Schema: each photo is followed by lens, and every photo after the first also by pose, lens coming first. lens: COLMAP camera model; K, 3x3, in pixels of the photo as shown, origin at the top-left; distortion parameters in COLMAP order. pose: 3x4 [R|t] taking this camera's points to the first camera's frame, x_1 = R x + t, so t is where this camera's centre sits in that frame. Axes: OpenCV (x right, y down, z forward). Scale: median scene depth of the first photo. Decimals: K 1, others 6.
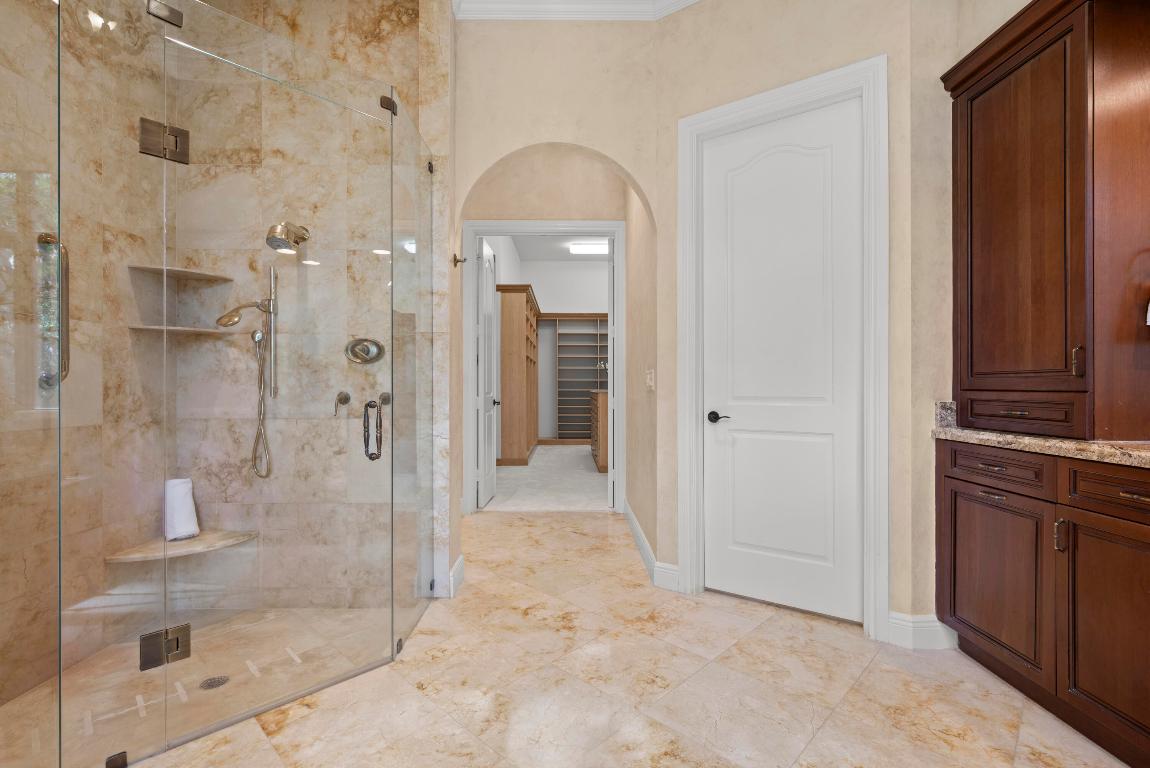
lens RADIAL K [[523.1, 0, 577.6], [0, 523.1, 383.9], [0, 0, 1]] dist [-0.001492, -0.000237]
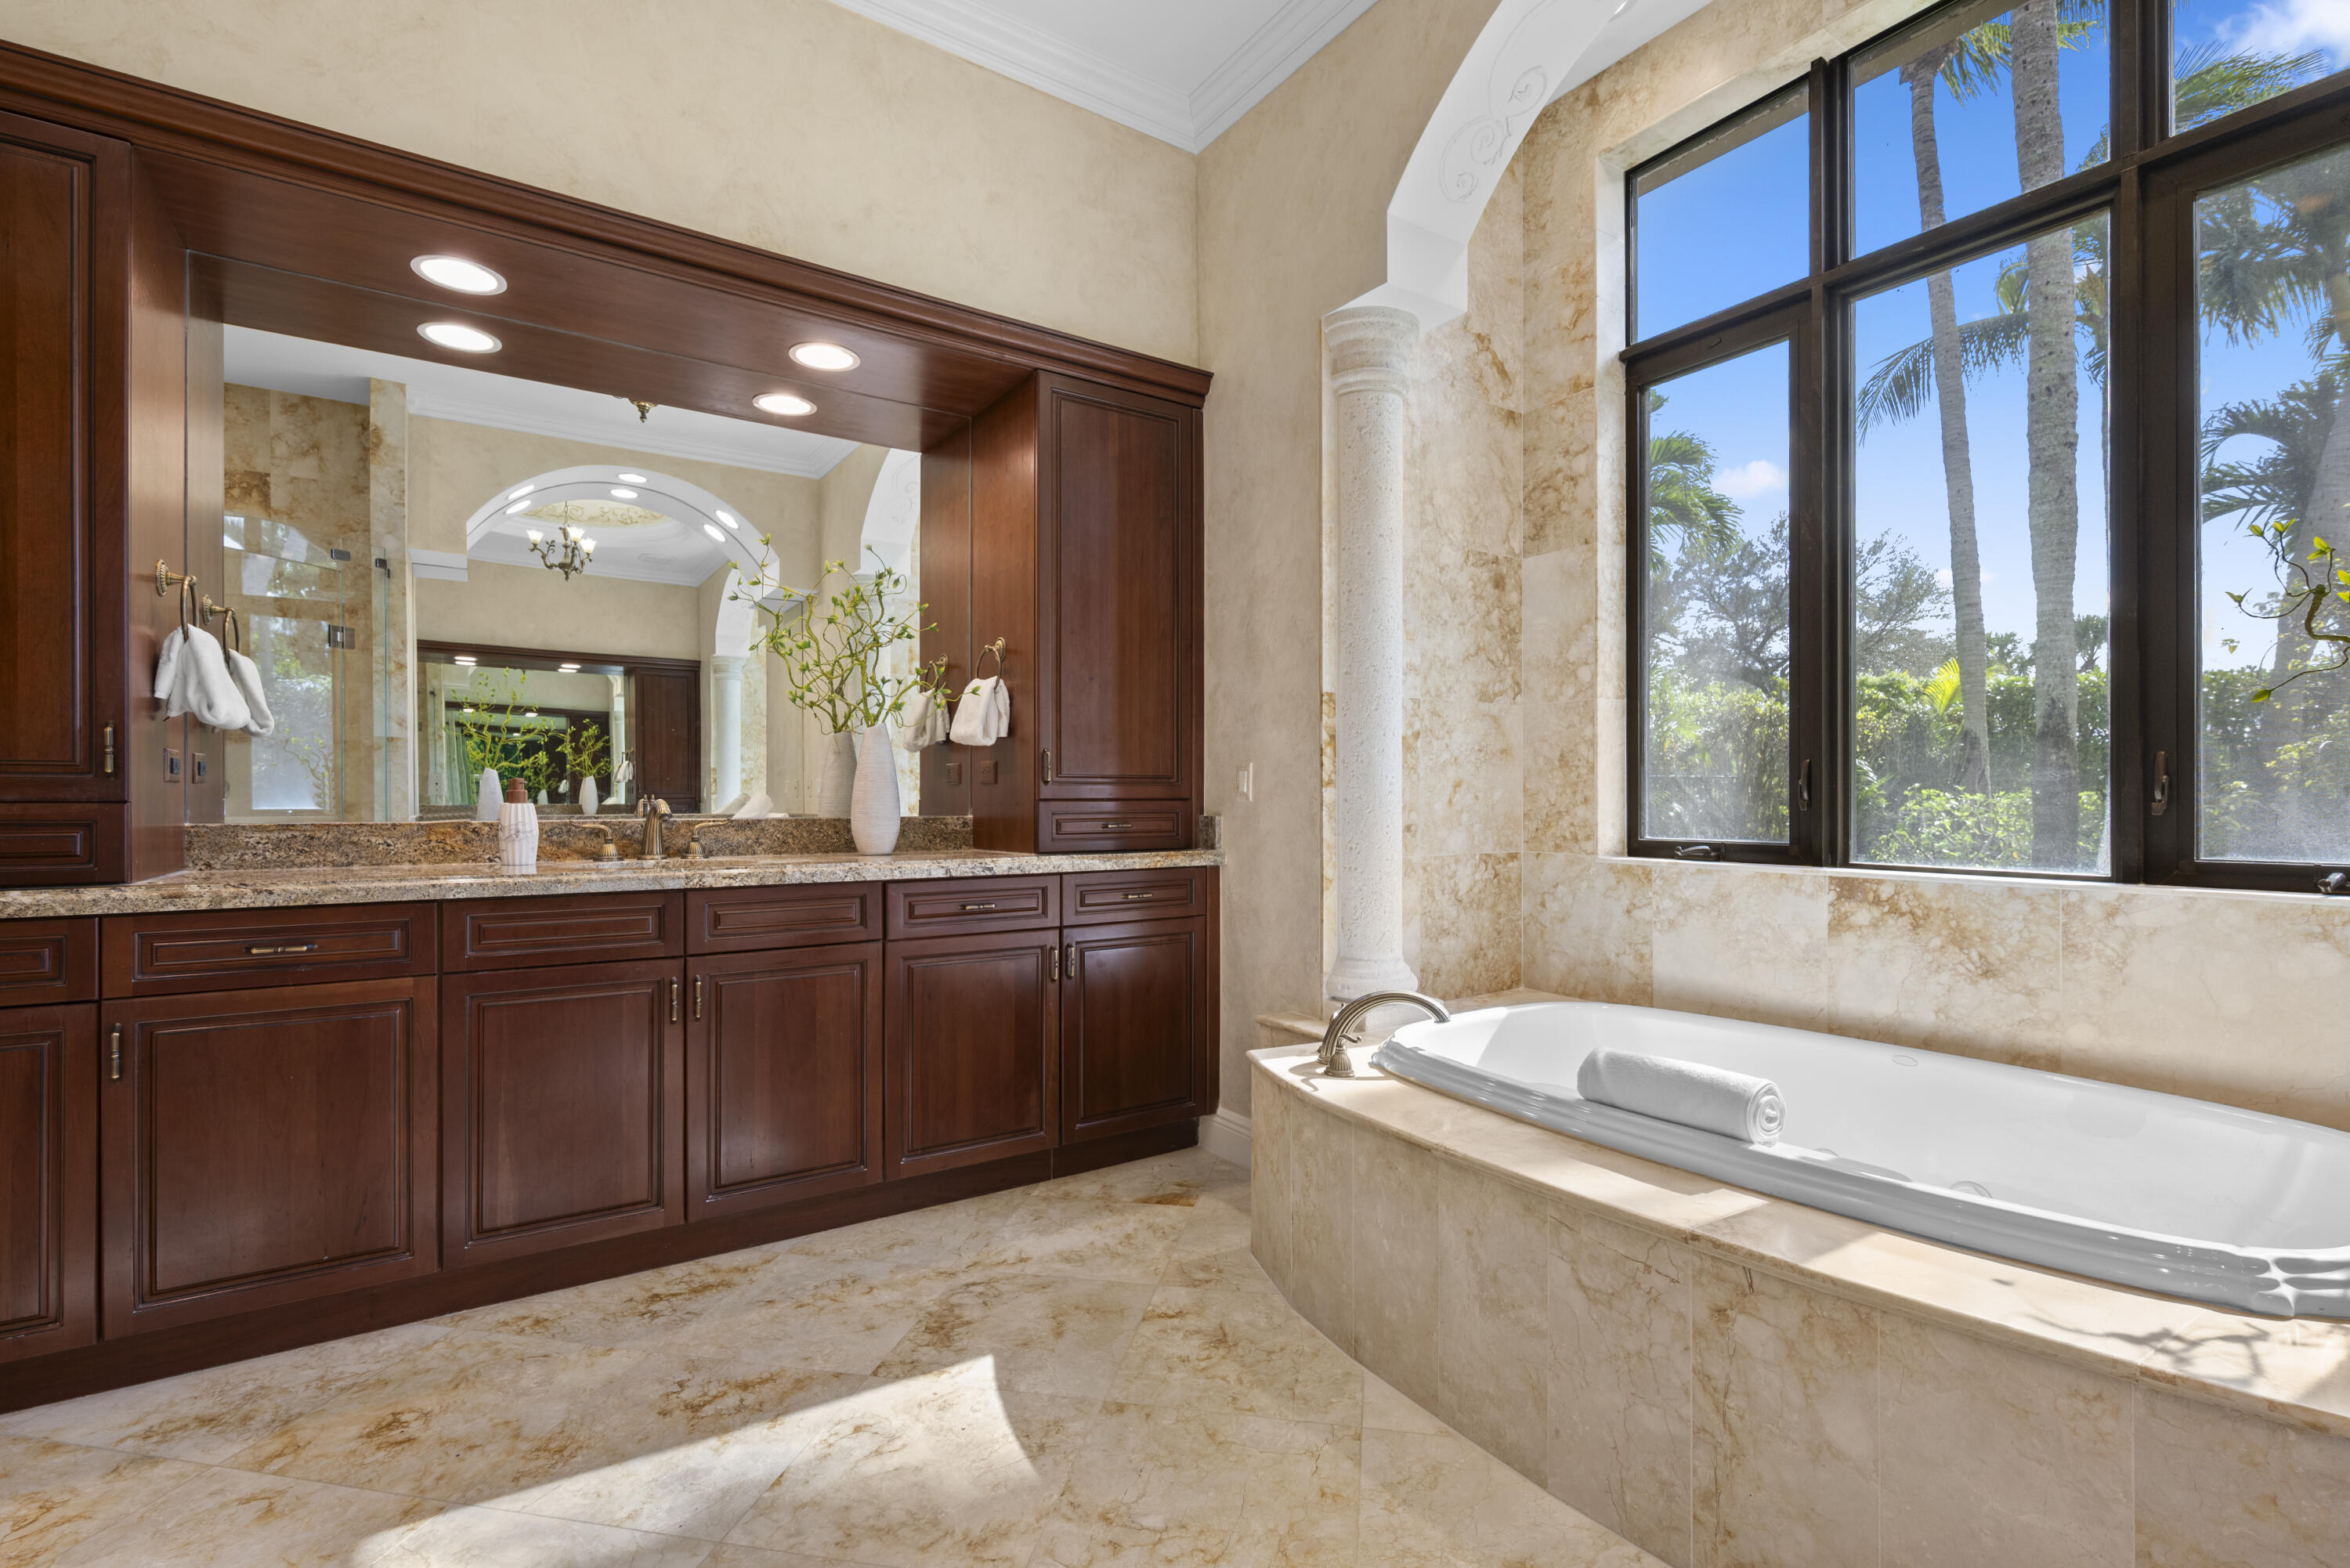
lens RADIAL K [[1061.8, 0, 1174.4], [0, 1061.8, 795.0], [0, 0, 1]] dist [-0.001863, -0.000393]
pose [[-0.546647, 0.000097, 0.837363, -0.516880], [-0.005214, 0.999980, -0.003519, 0.004647], [-0.837347, -0.006289, -0.546636, 0.509716]]
